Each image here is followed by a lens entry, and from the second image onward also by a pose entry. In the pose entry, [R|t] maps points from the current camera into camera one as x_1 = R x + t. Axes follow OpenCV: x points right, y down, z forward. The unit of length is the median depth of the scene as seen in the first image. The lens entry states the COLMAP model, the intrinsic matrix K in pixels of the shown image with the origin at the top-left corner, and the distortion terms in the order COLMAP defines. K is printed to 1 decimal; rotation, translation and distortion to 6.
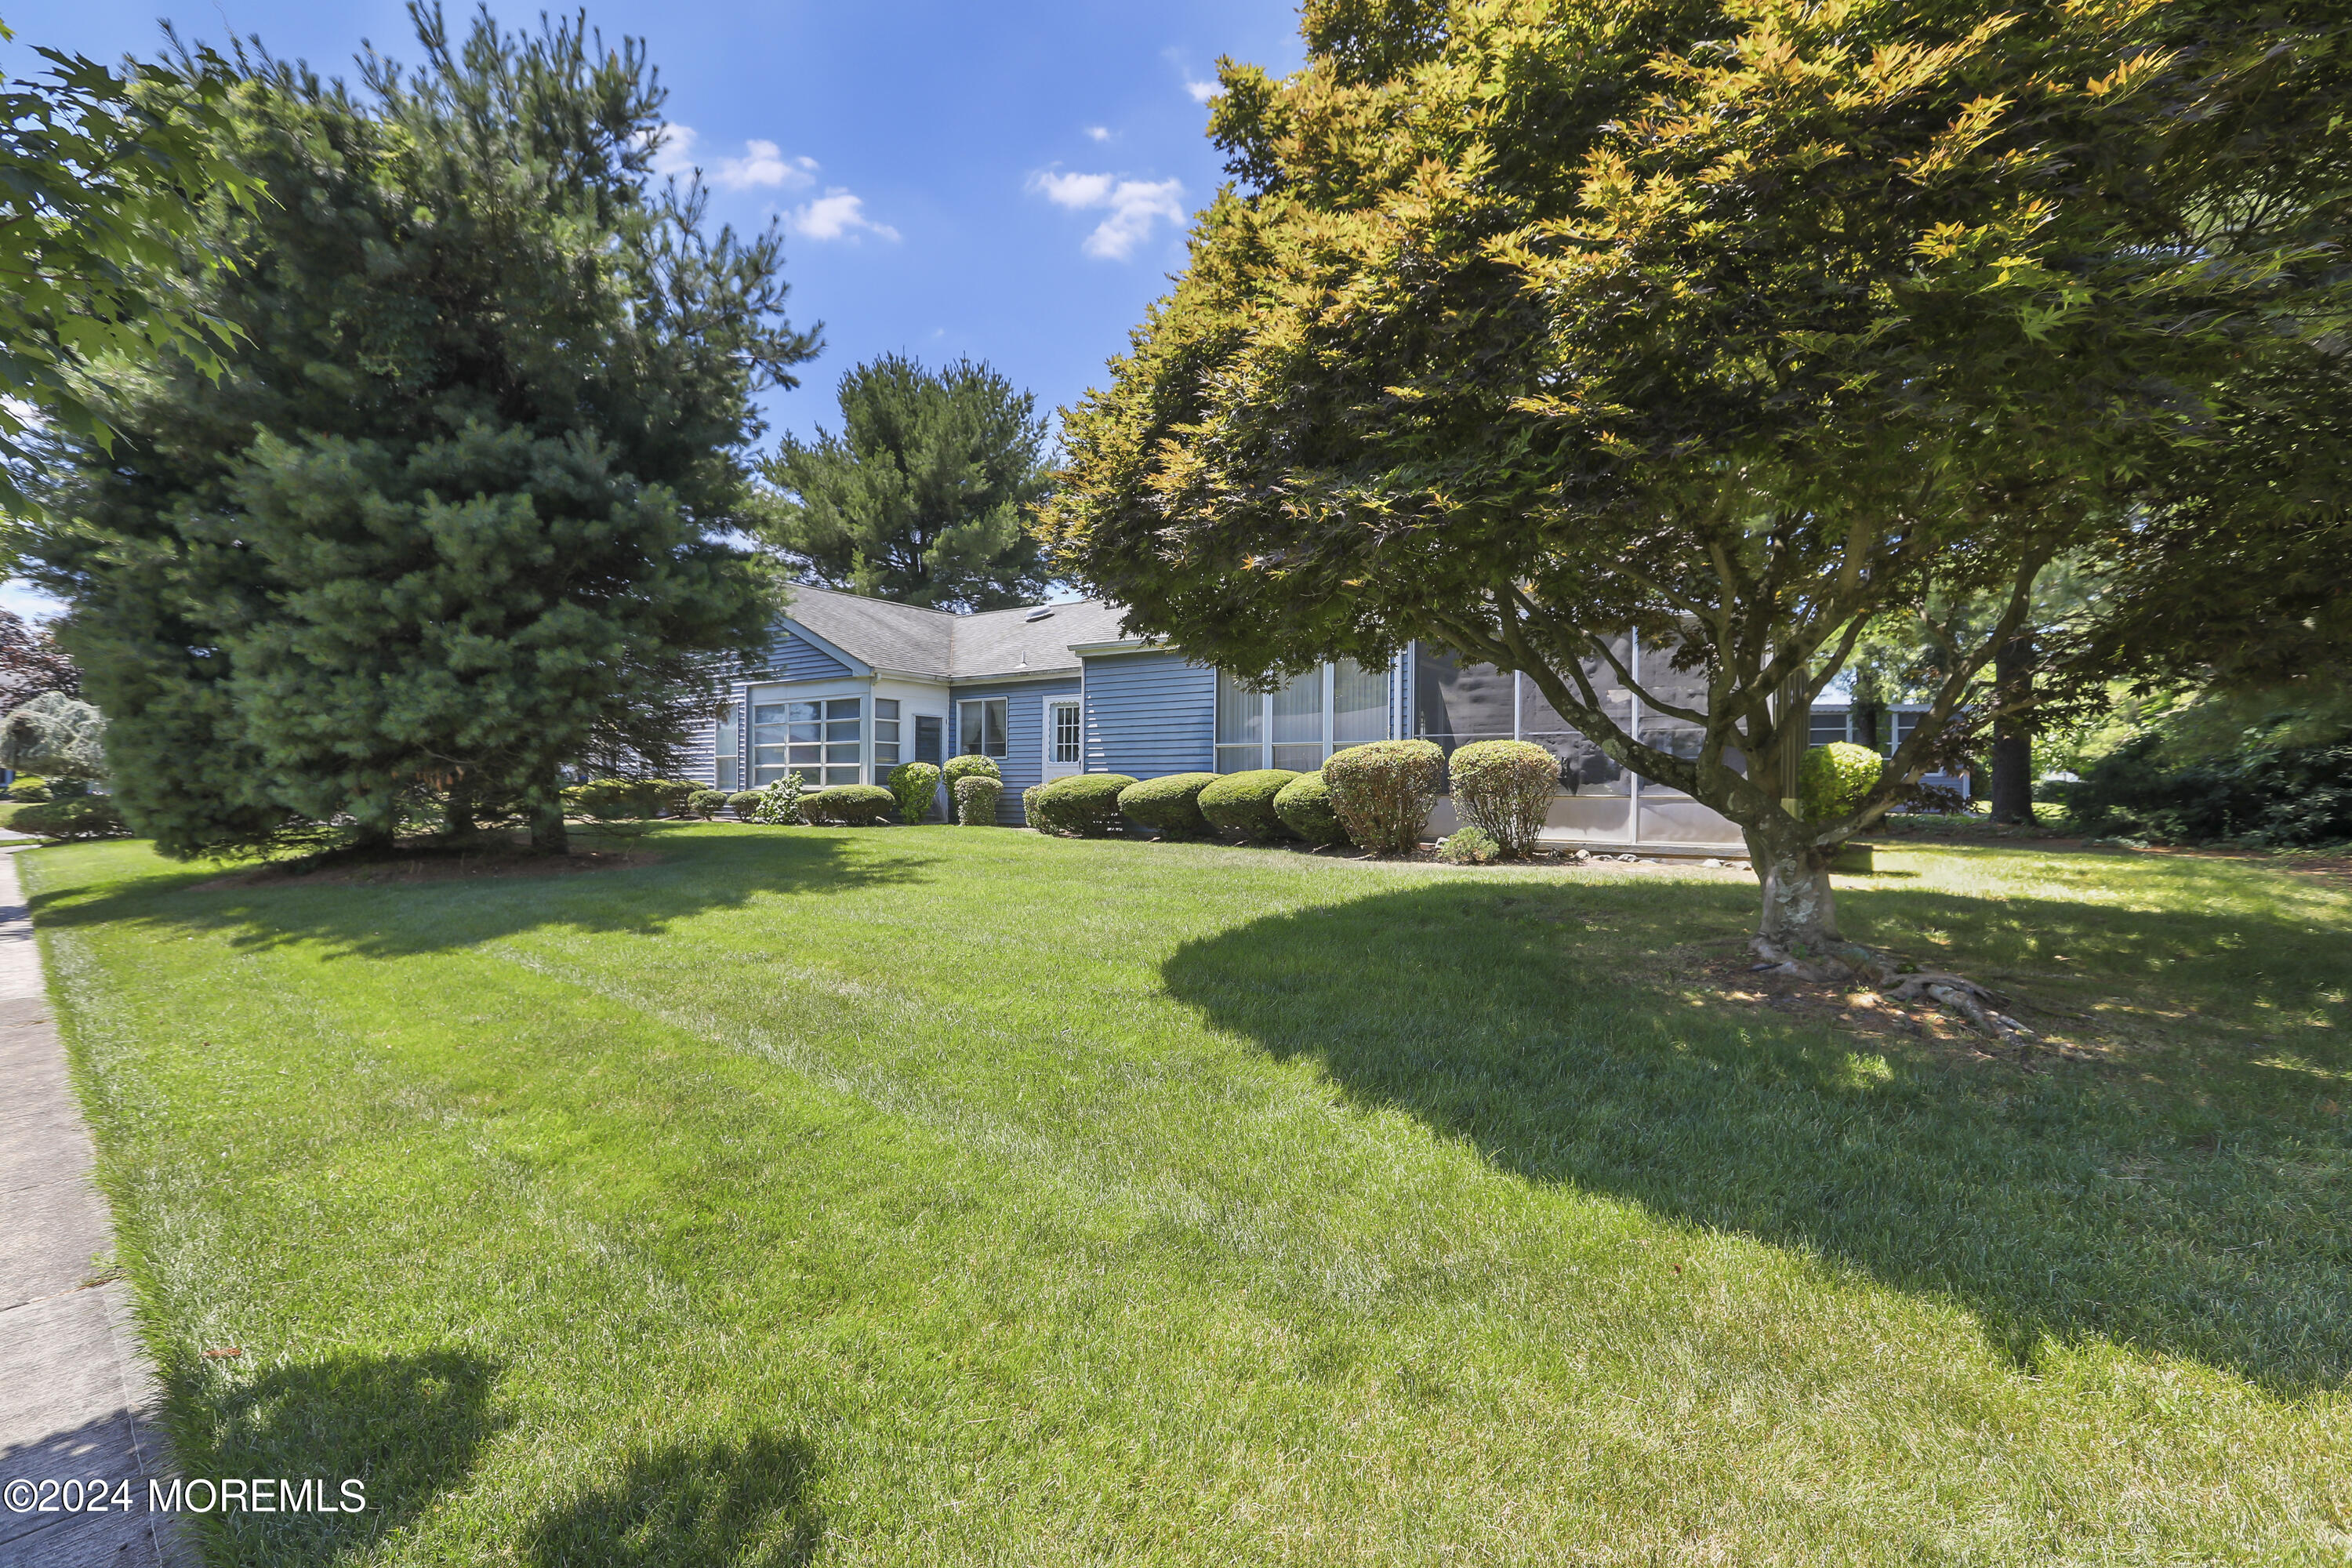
lens RADIAL K [[1067.7, 0, 1166.8], [0, 1067.7, 771.1], [0, 0, 1]] dist [-0.029435, 0.011581]
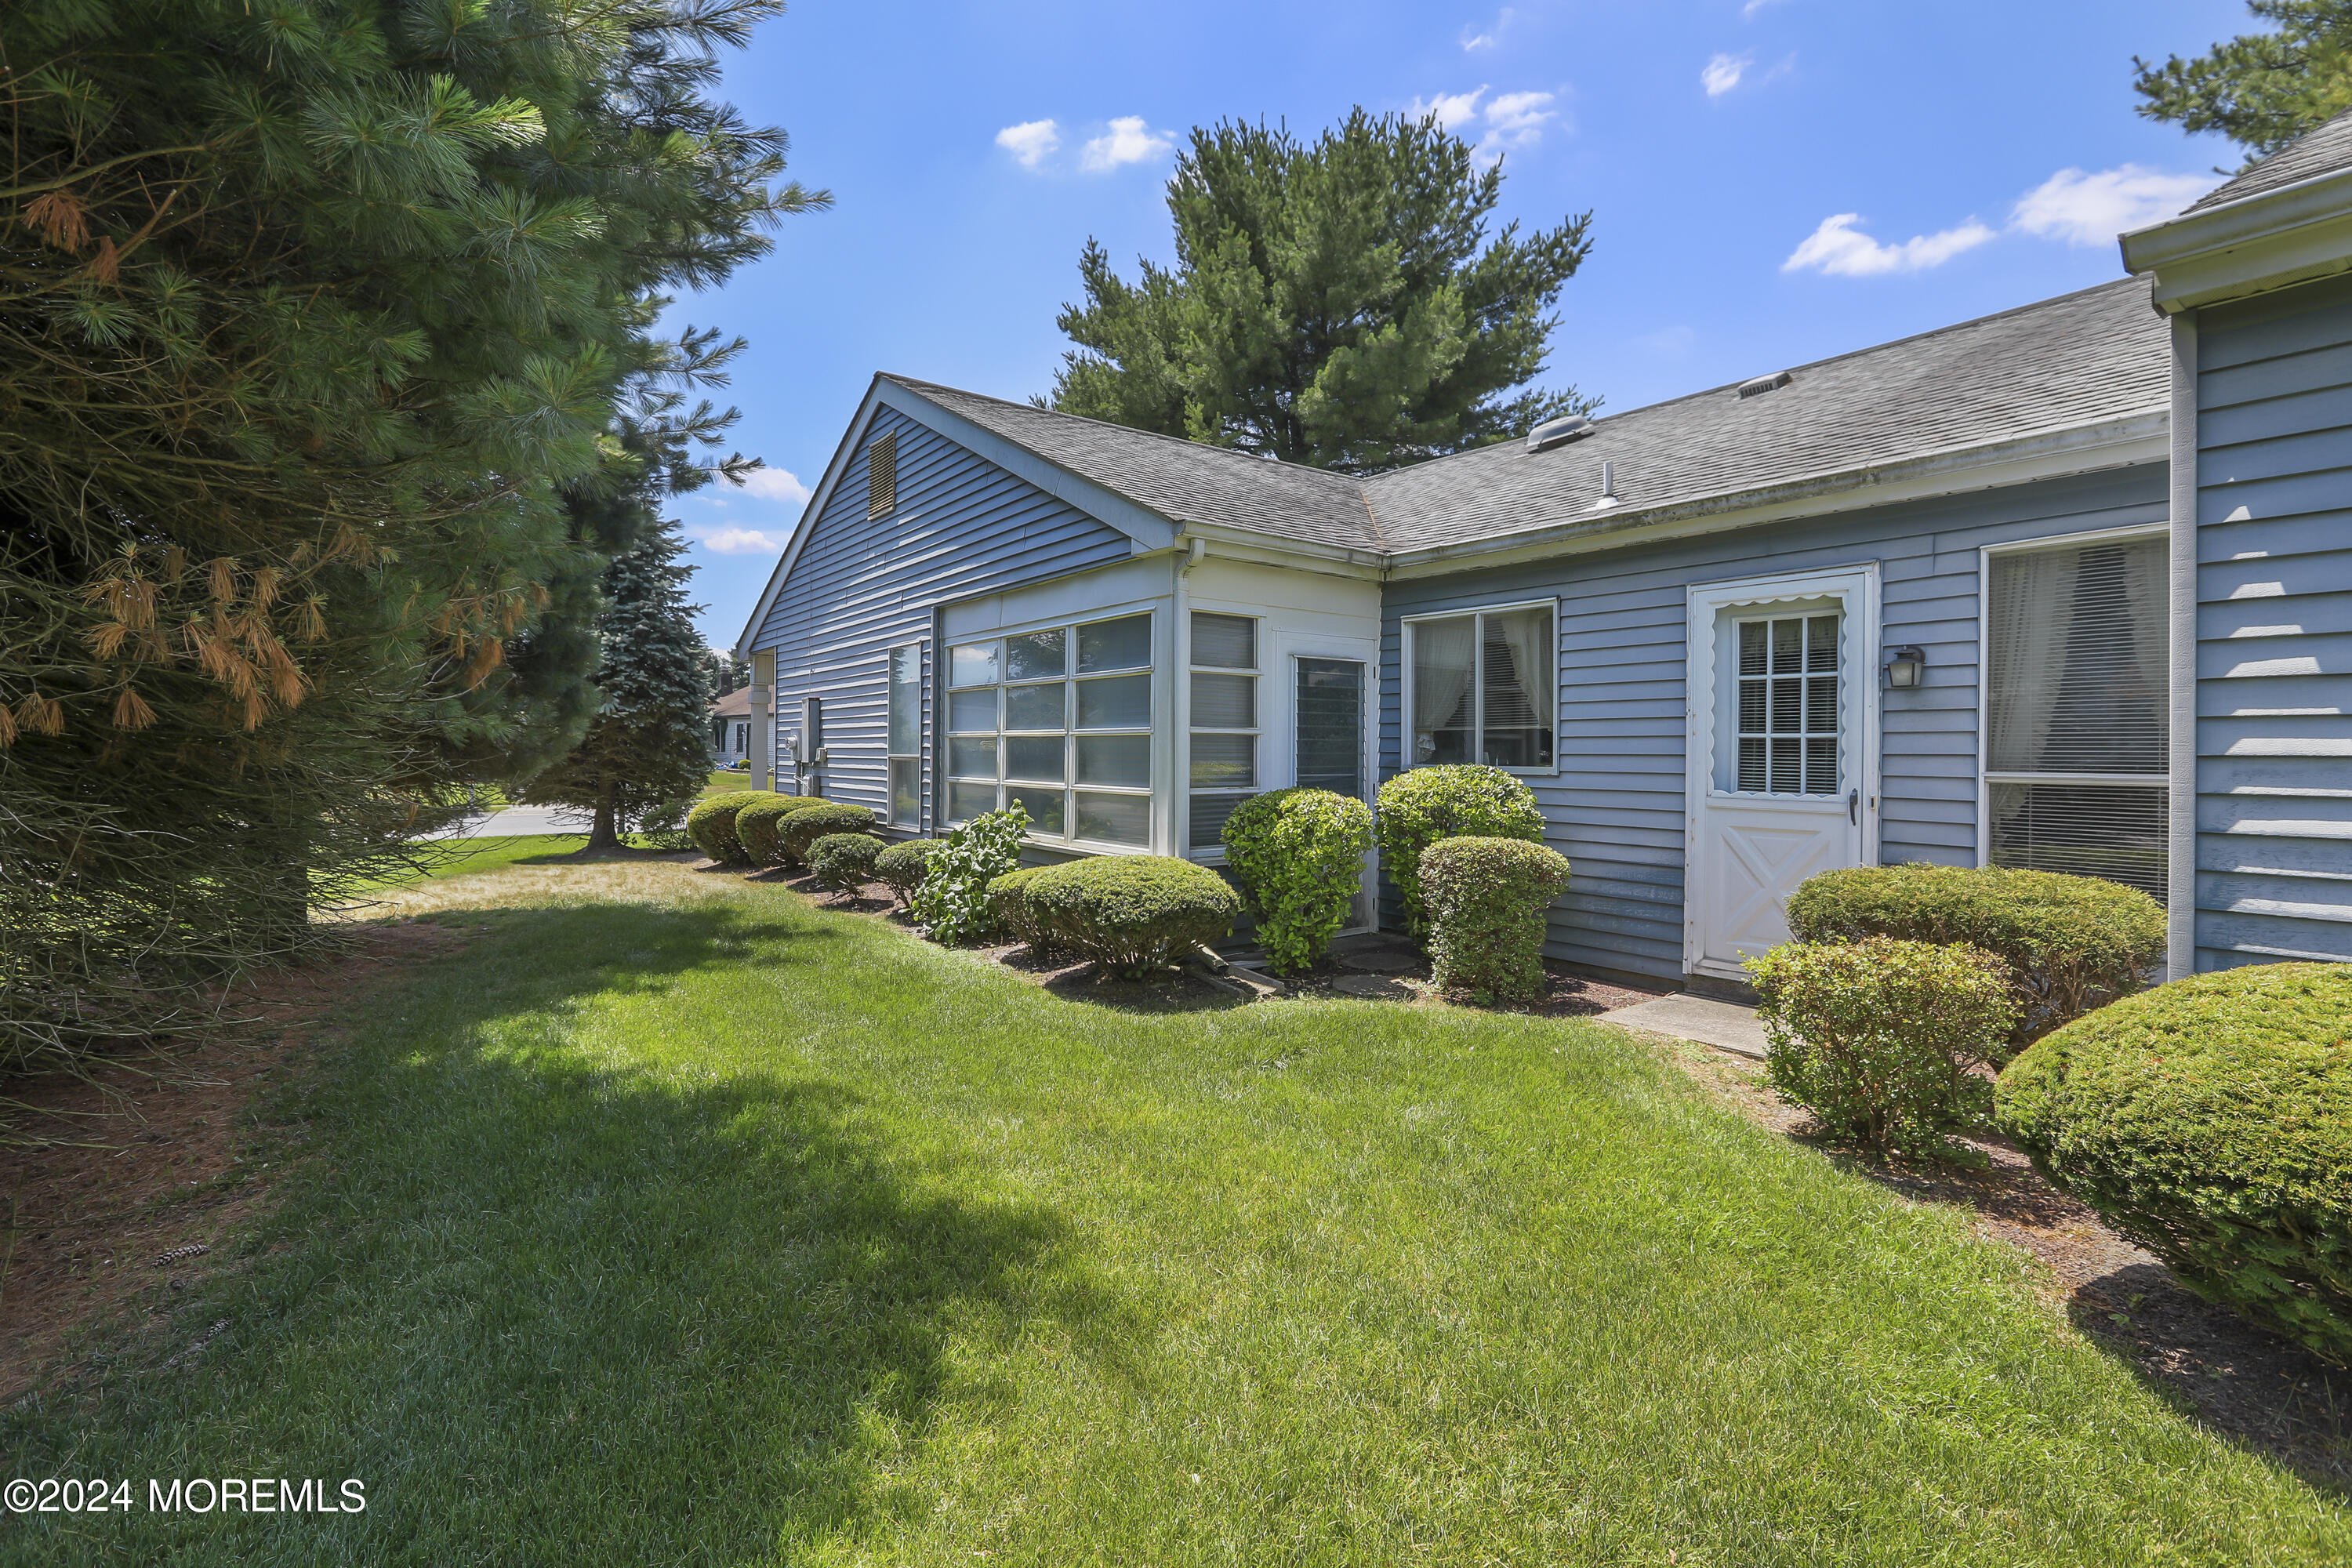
lens RADIAL K [[1067.7, 0, 1176.1], [0, 1067.7, 737.5], [0, 0, 1]] dist [-0.029435, 0.011581]
pose [[0.946801, -0.001479, -0.321815, -0.153593], [0.002401, 0.999994, 0.002467, -0.024658], [0.321809, -0.003108, 0.946799, 0.624804]]
